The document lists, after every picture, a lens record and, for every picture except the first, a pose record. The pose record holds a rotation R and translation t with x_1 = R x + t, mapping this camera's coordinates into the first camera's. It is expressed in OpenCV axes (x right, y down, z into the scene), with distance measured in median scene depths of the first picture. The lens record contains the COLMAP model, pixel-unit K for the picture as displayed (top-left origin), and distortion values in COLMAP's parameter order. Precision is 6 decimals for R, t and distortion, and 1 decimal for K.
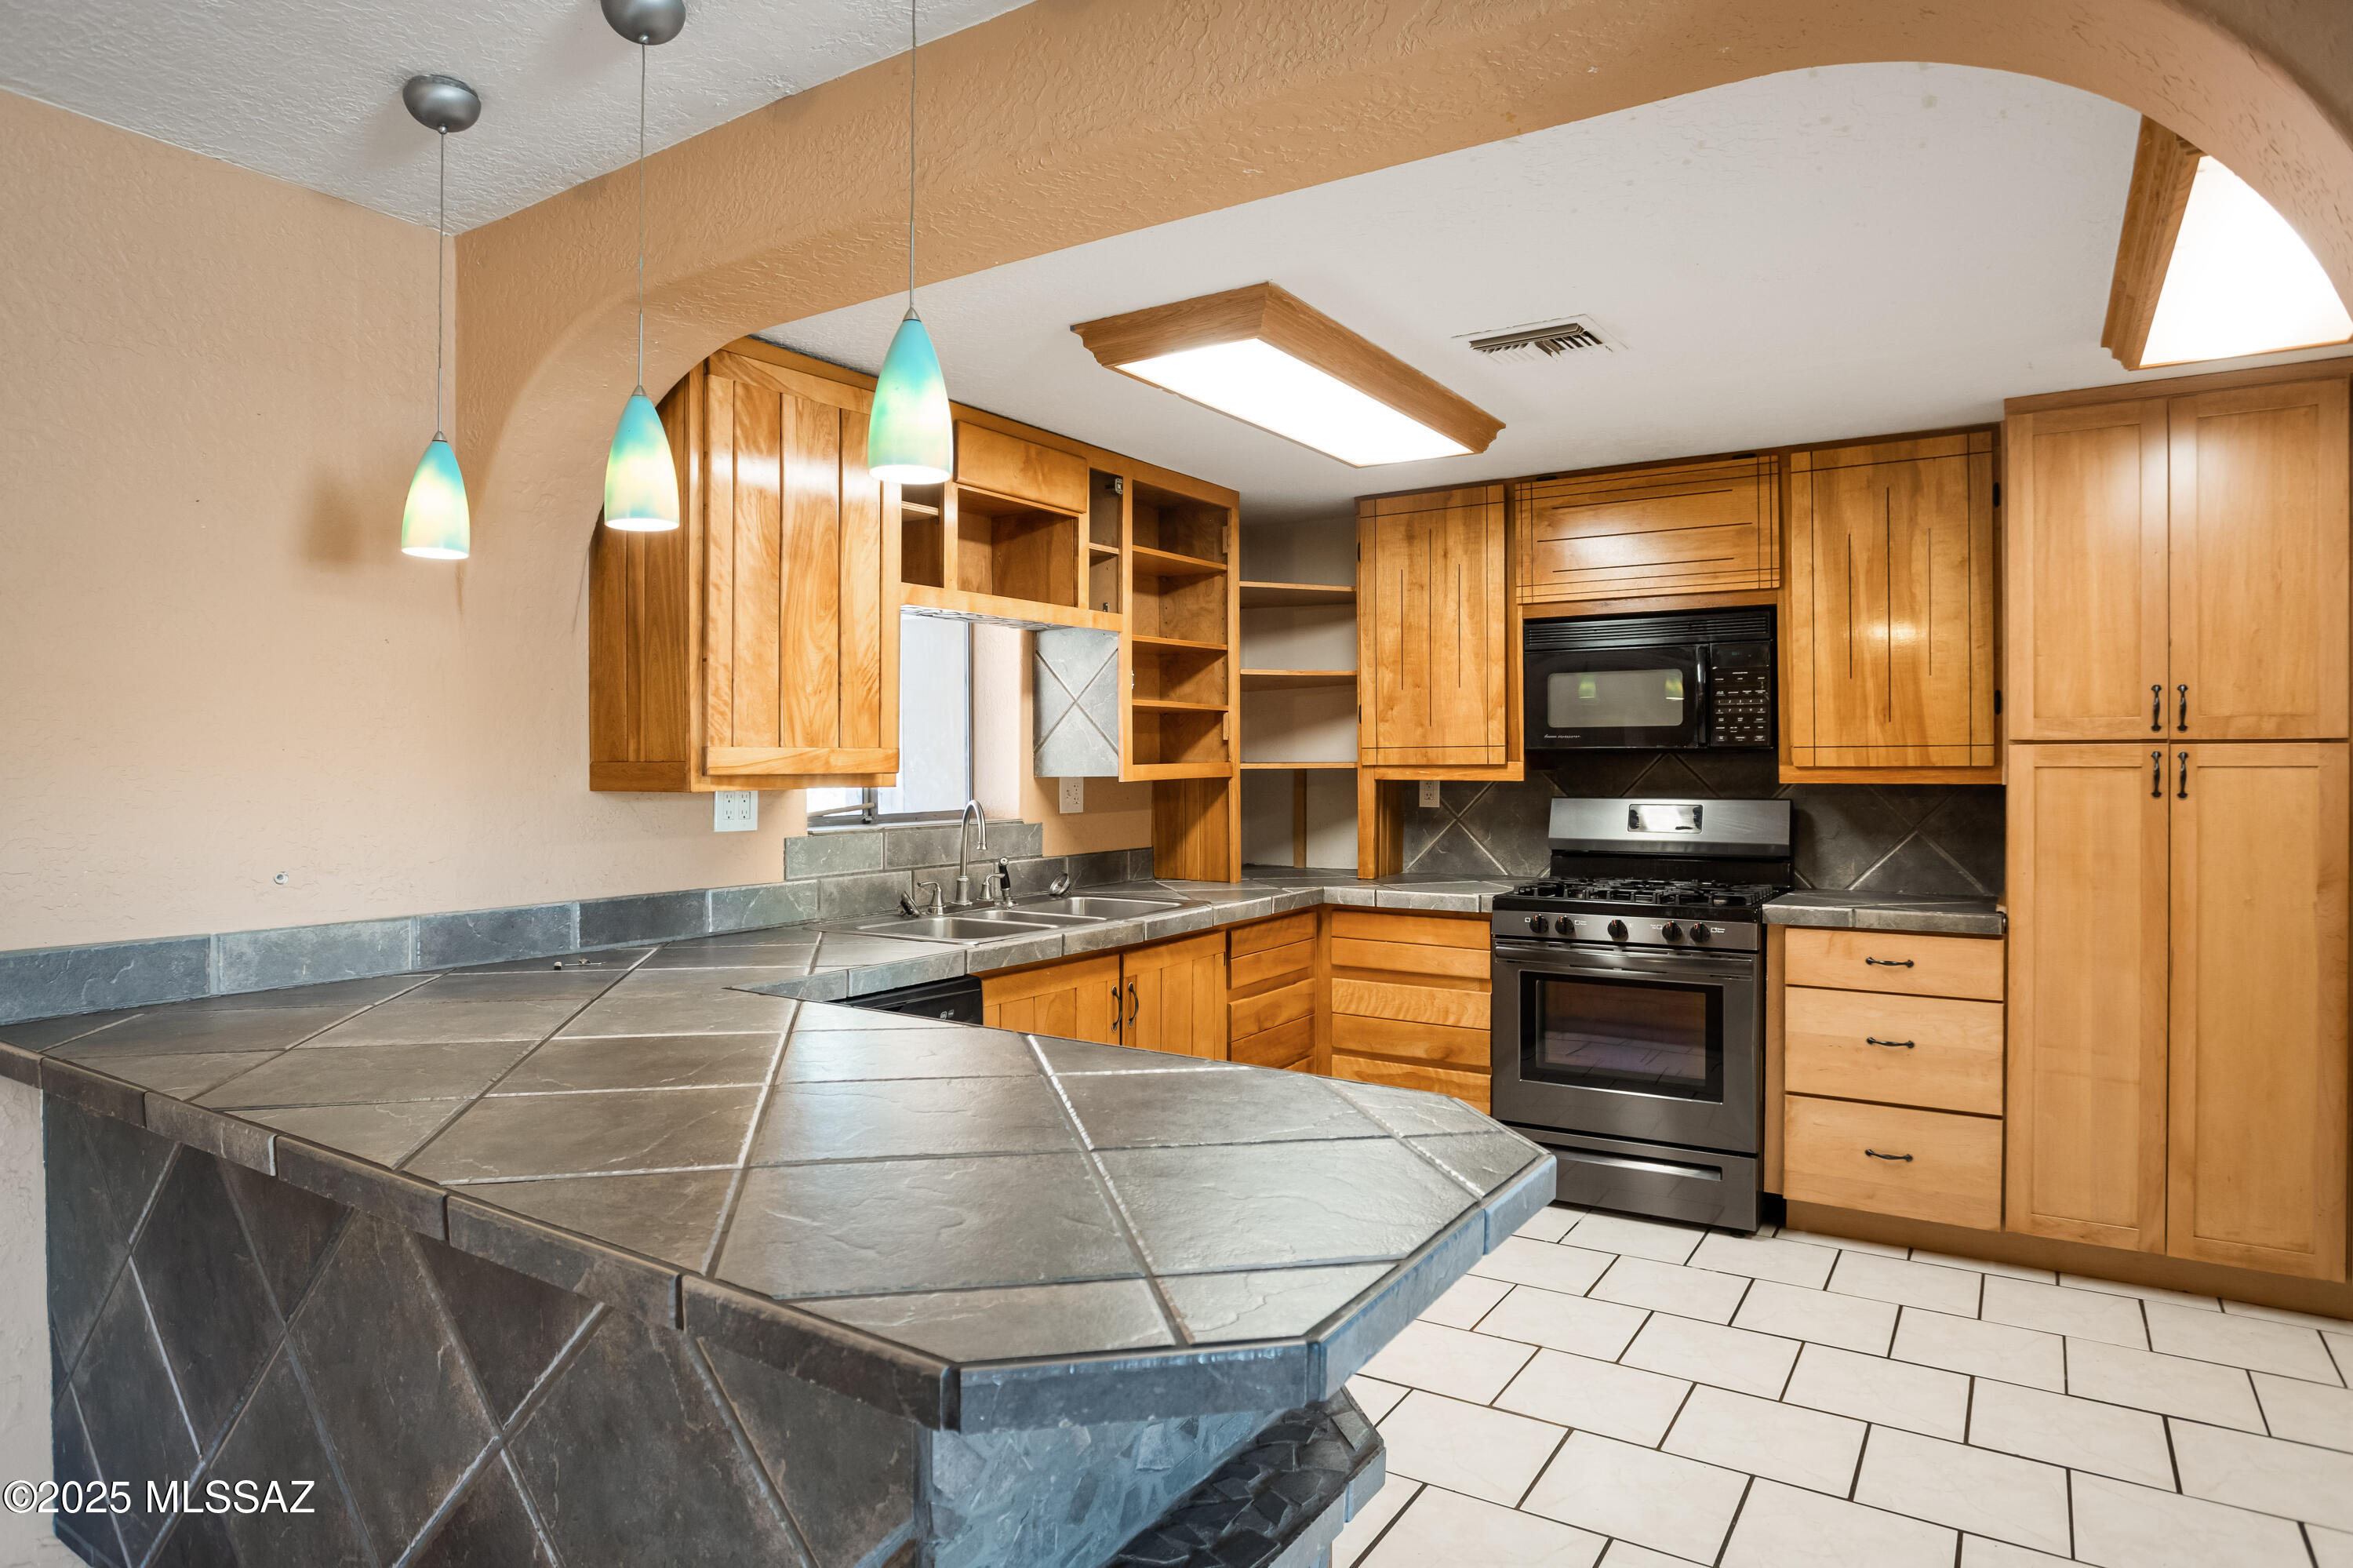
lens RADIAL K [[1356.7, 0, 1173.0], [0, 1356.7, 760.0], [0, 0, 1]] dist [-0.072051, 0.043294]
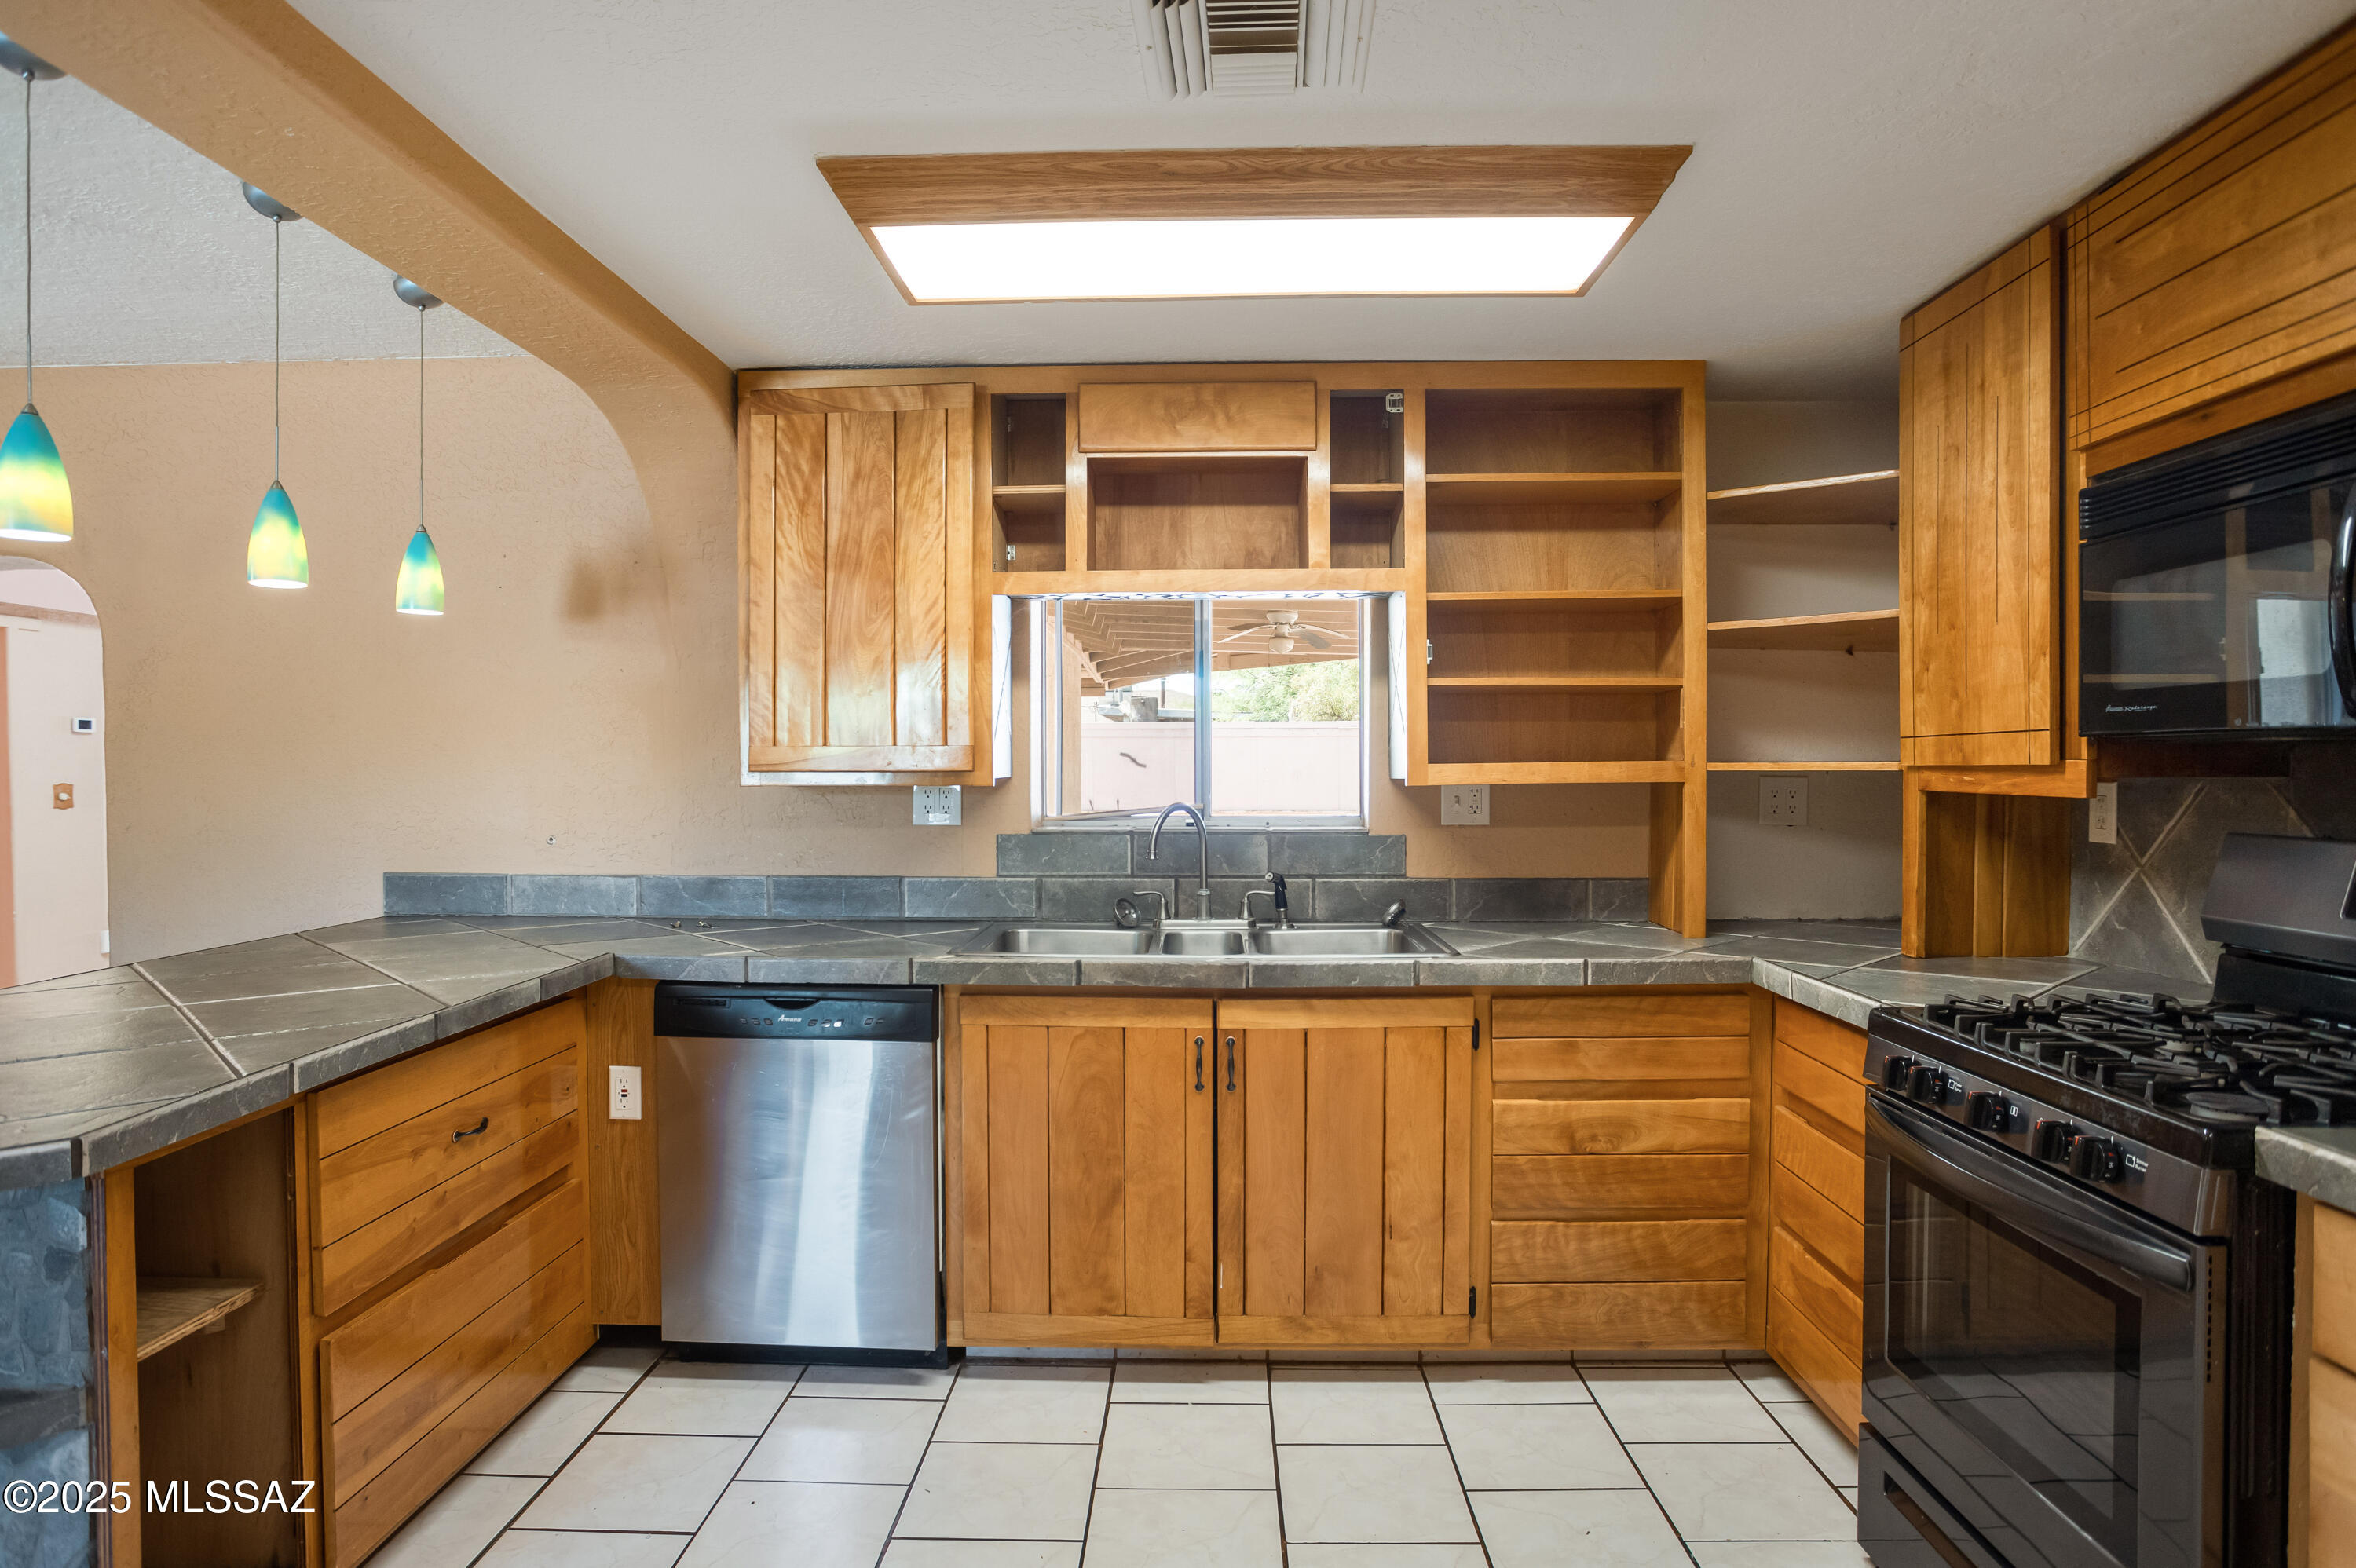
lens RADIAL K [[1358.3, 0, 1174.5], [0, 1358.3, 760.0], [0, 0, 1]] dist [-0.072051, 0.043294]
pose [[0.524402, -0.000082, -0.851471, 0.613178], [0.000173, 1.000000, 0.000010, 0.001537], [0.851471, -0.000153, 0.524402, 0.541683]]
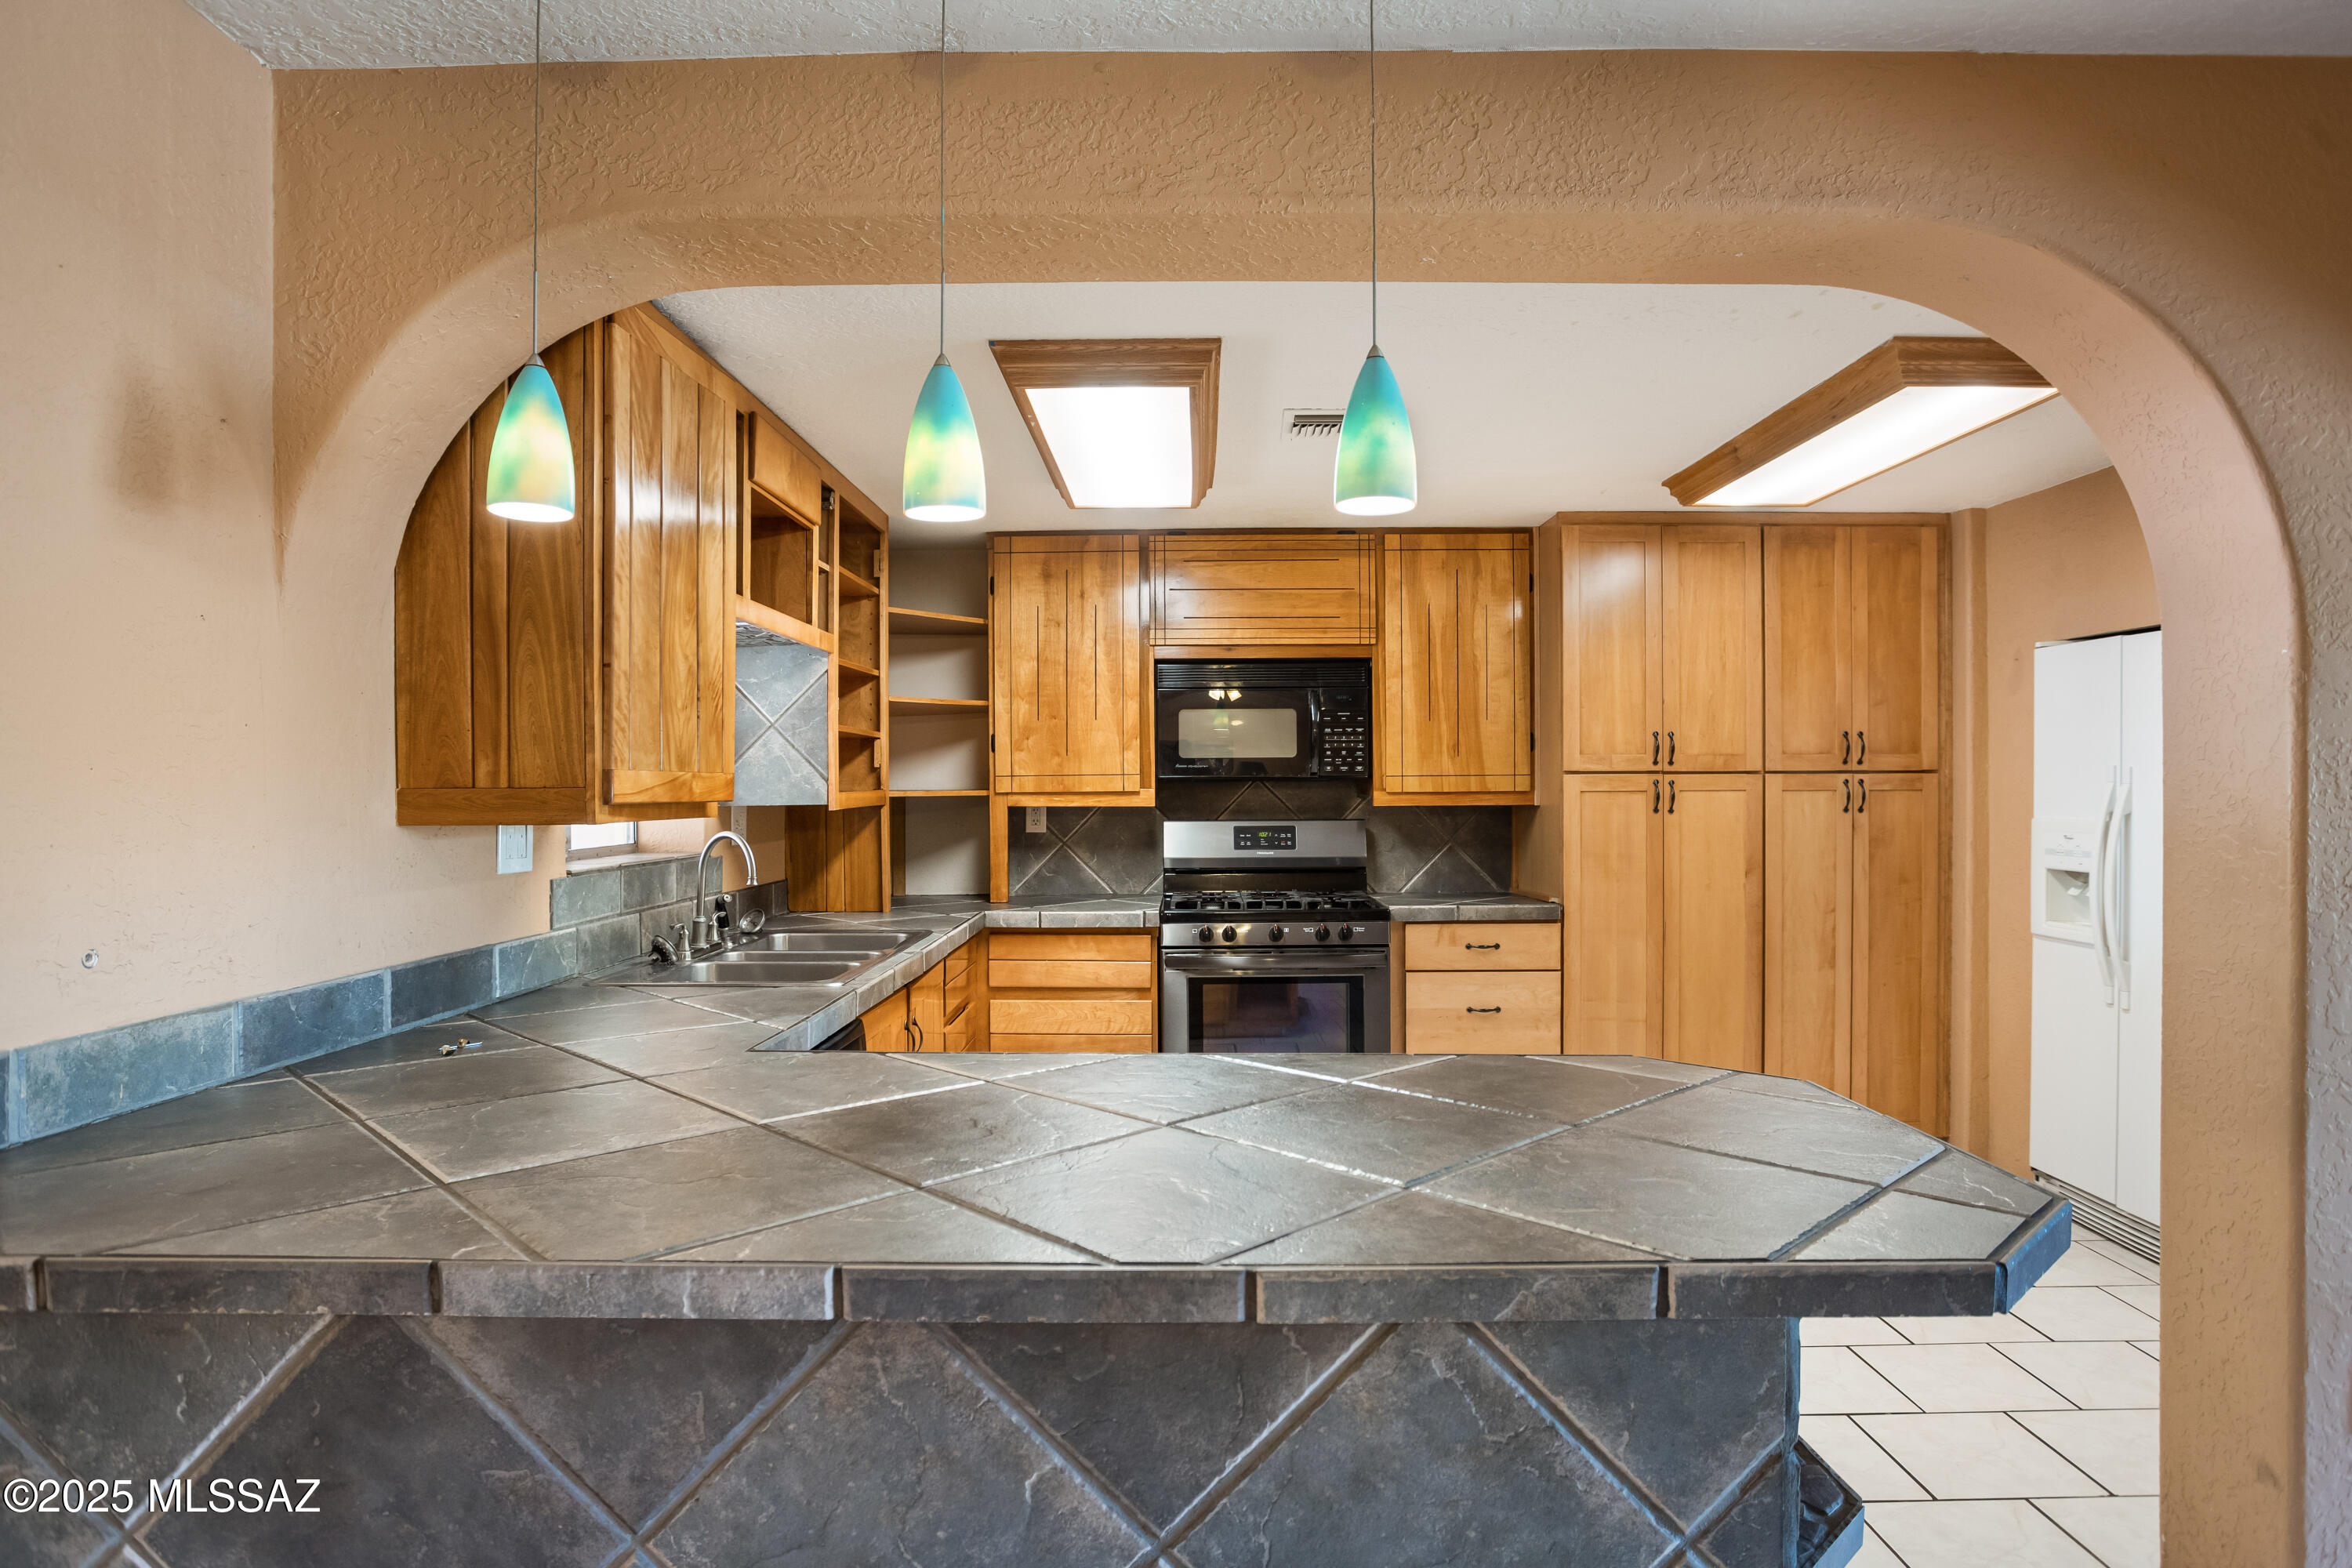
lens RADIAL K [[1324.0, 0, 1176.0], [0, 1324.0, 784.0], [0, 0, 1]] dist [-0.070187, 0.036652]
pose [[0.842797, 0.000504, 0.538232, -0.372314], [0.002135, 0.999989, -0.004279, 0.002544], [-0.538228, 0.004756, 0.842786, 0.099981]]
